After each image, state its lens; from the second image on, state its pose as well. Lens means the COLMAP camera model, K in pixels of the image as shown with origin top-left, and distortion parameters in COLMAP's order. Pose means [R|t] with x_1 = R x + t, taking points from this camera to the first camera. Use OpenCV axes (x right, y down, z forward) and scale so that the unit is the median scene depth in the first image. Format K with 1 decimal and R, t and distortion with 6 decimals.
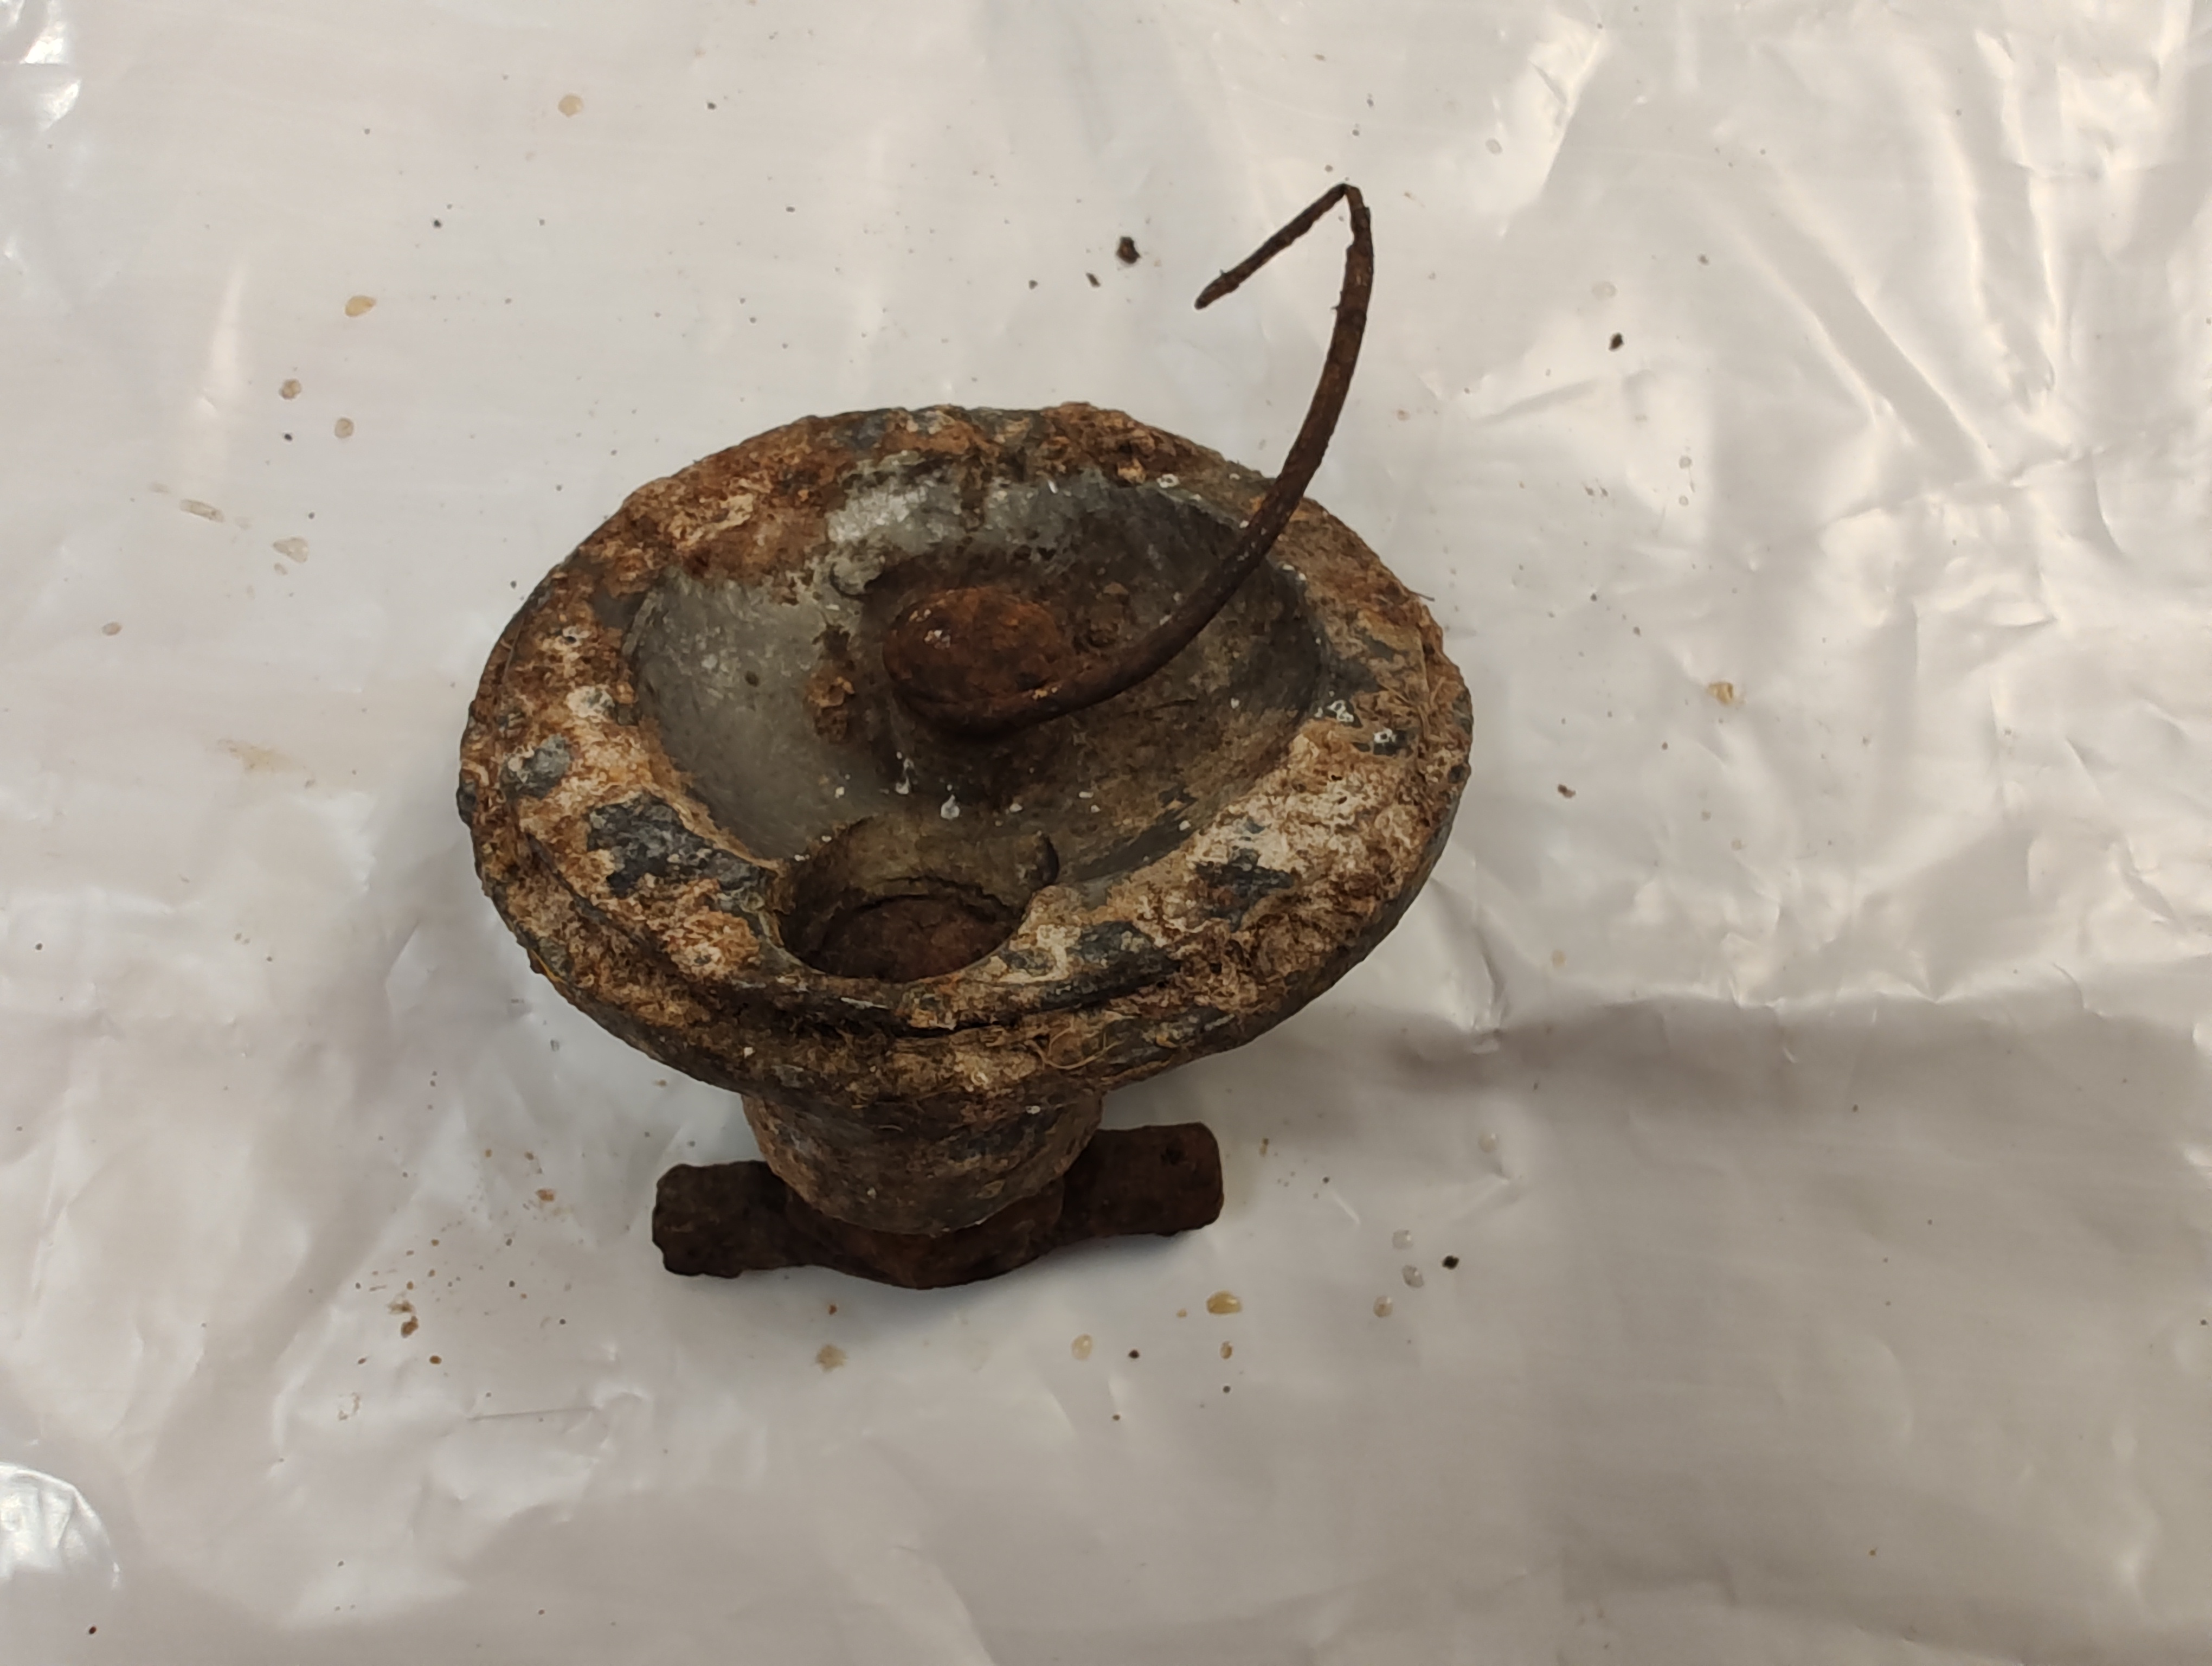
lens RADIAL K [[1491.1, 0, 1120.1], [0, 1491.1, 813.3], [0, 0, 1]] dist [-0.009188, 0.016248]
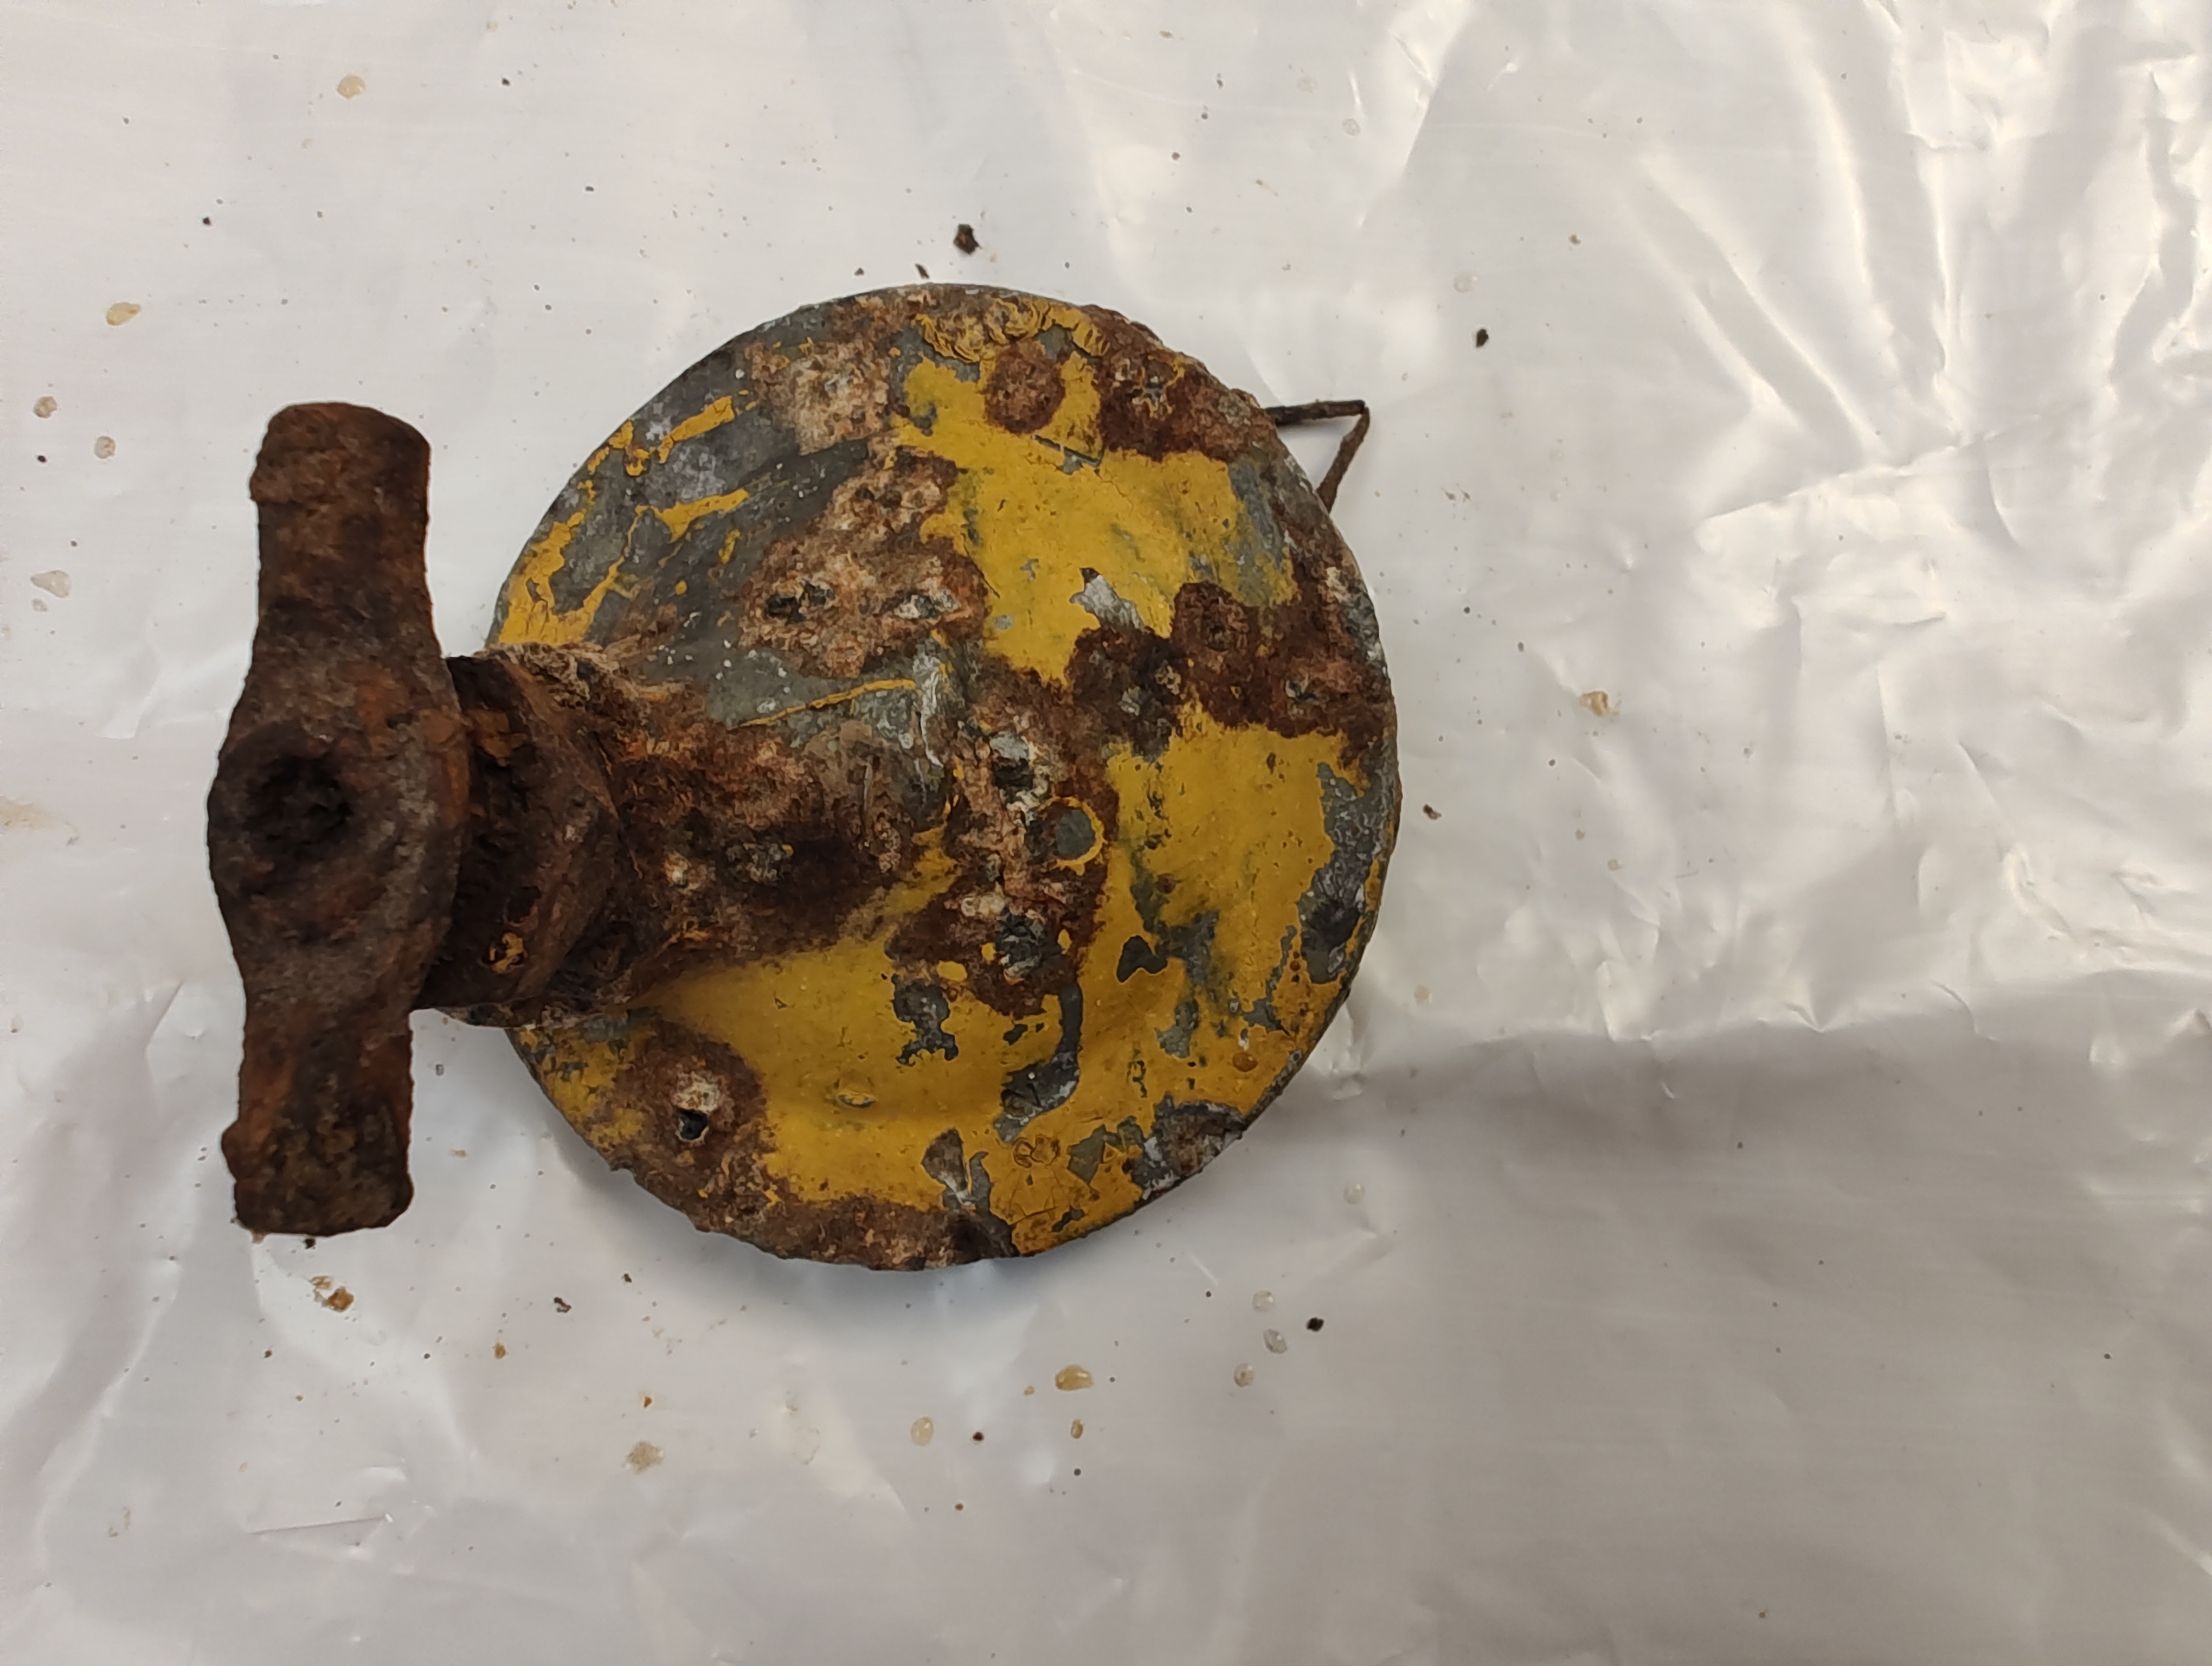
lens RADIAL K [[1491.1, 0, 1131.0], [0, 1491.1, 829.6], [0, 0, 1]] dist [-0.009188, 0.016248]
pose [[0.993611, -0.003409, 0.112811, 0.007029], [0.006533, 0.999605, -0.027332, 0.025487], [-0.112673, 0.027895, 0.993240, 0.116928]]
